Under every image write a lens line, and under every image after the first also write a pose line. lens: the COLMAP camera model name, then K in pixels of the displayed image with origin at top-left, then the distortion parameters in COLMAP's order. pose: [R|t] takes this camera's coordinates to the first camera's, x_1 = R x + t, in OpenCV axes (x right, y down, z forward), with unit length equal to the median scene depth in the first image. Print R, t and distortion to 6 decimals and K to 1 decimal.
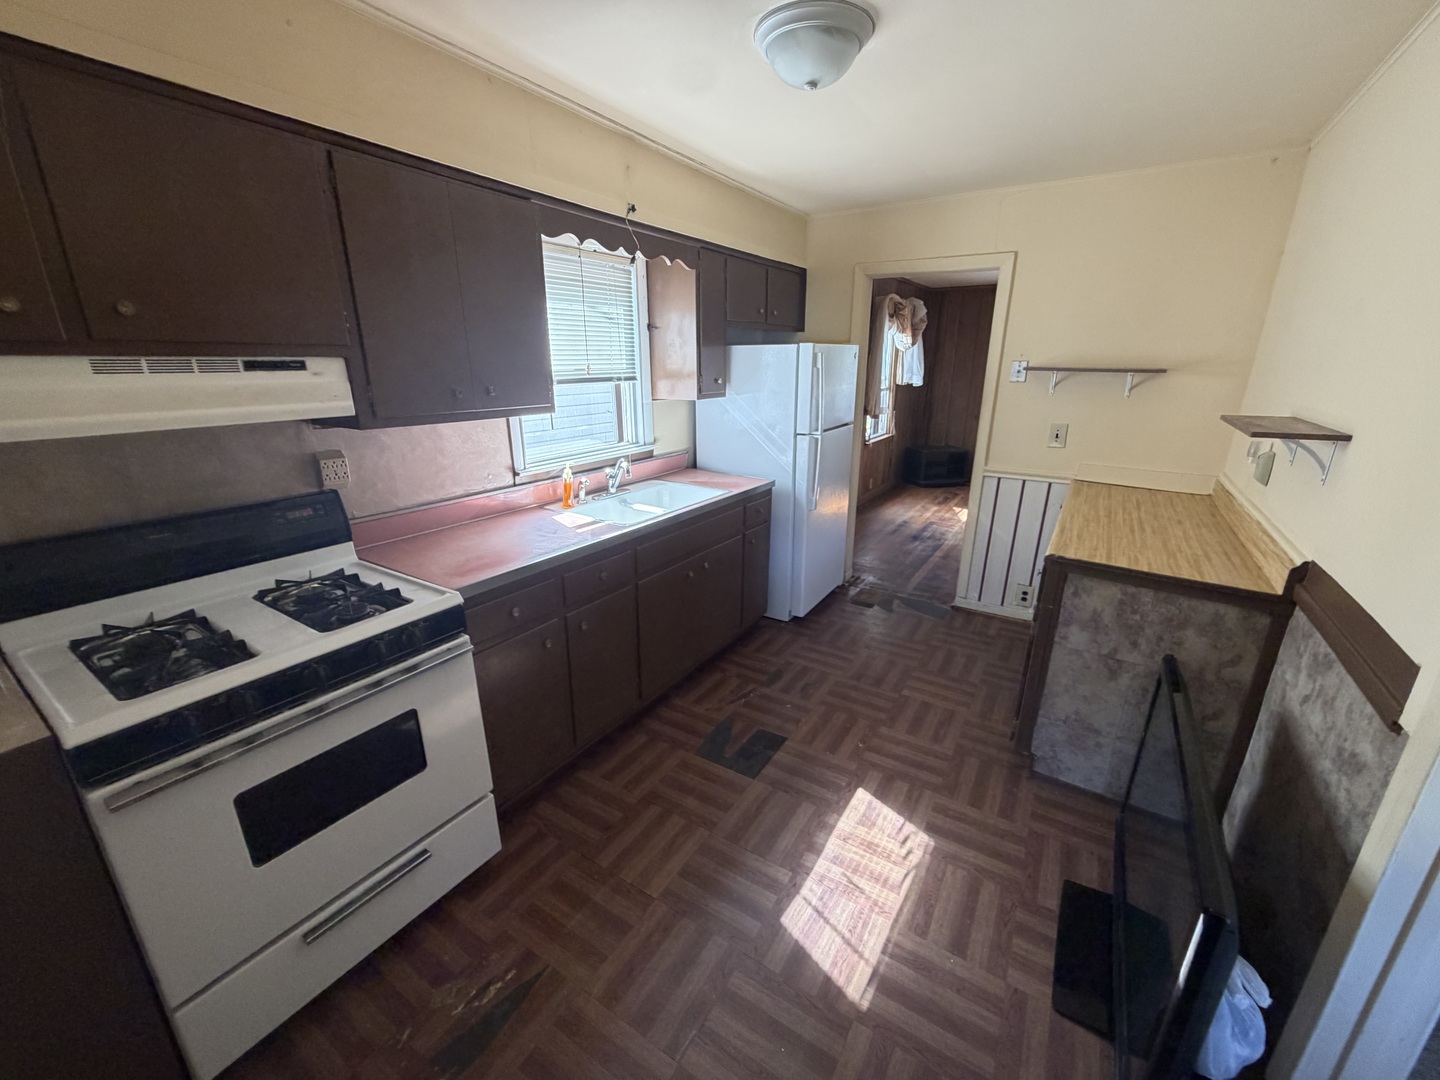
lens RADIAL K [[571.2, 0, 717.5], [0, 571.2, 545.2], [0, 0, 1]] dist [0.004252, 0.000191]
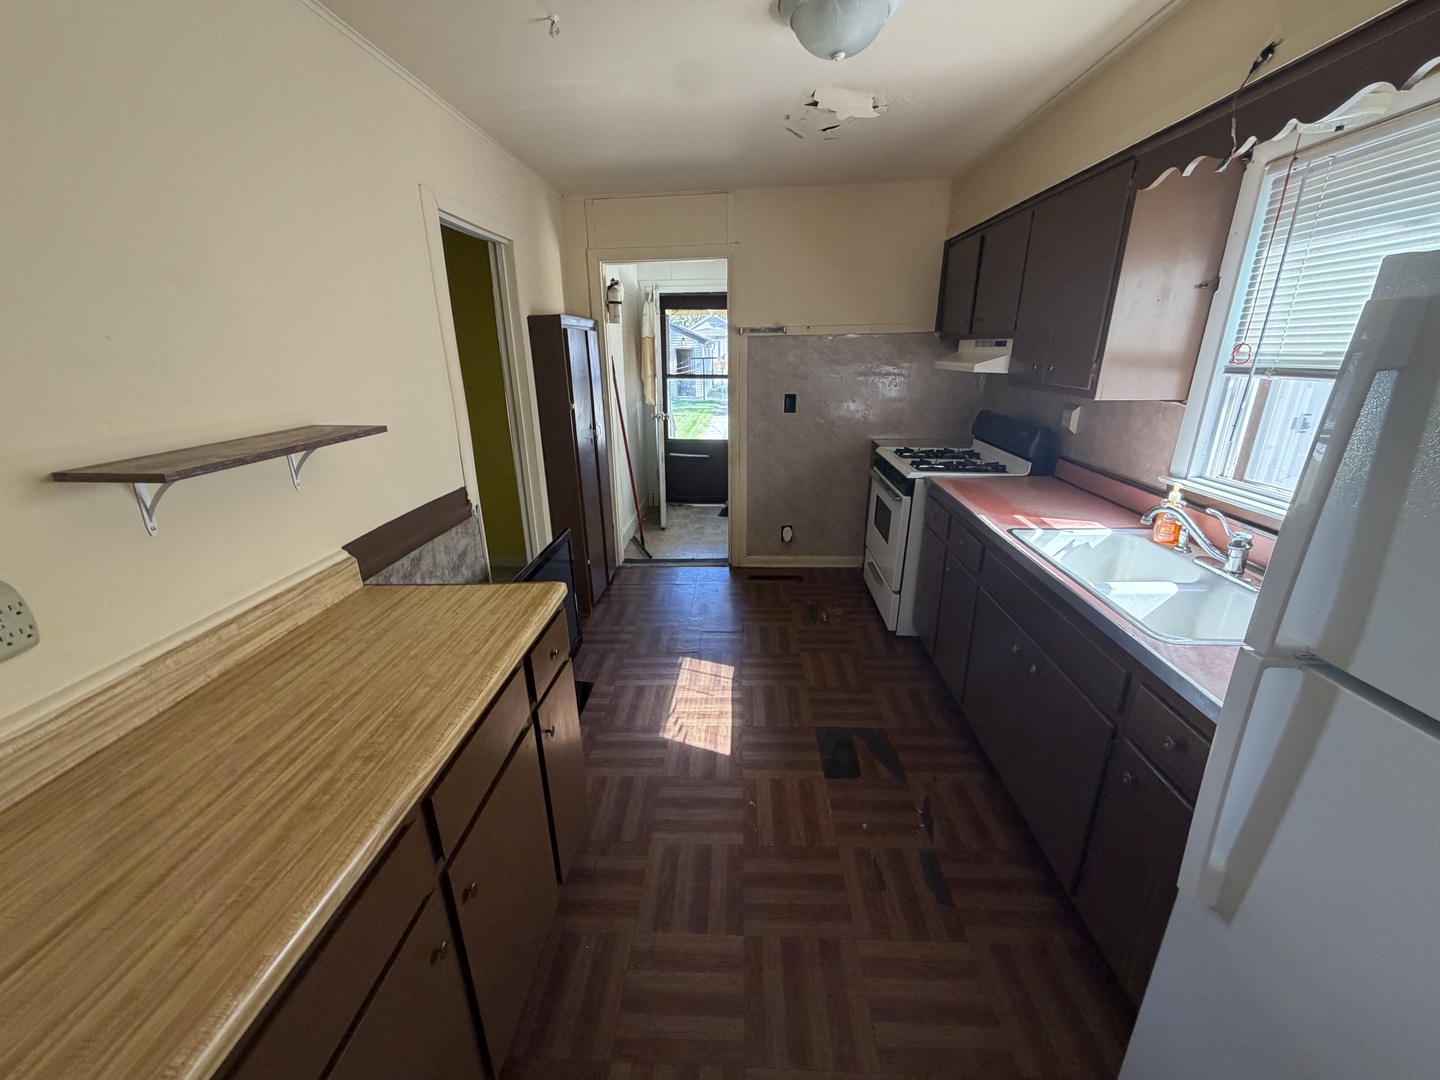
lens RADIAL K [[571.2, 0, 715.6], [0, 571.2, 543.6], [0, 0, 1]] dist [0.004252, 0.000191]
pose [[-0.863361, 0.173913, -0.473668, 0.753377], [-0.141050, 0.818122, 0.557477, -0.509737], [0.484471, 0.548115, -0.681804, 1.599883]]
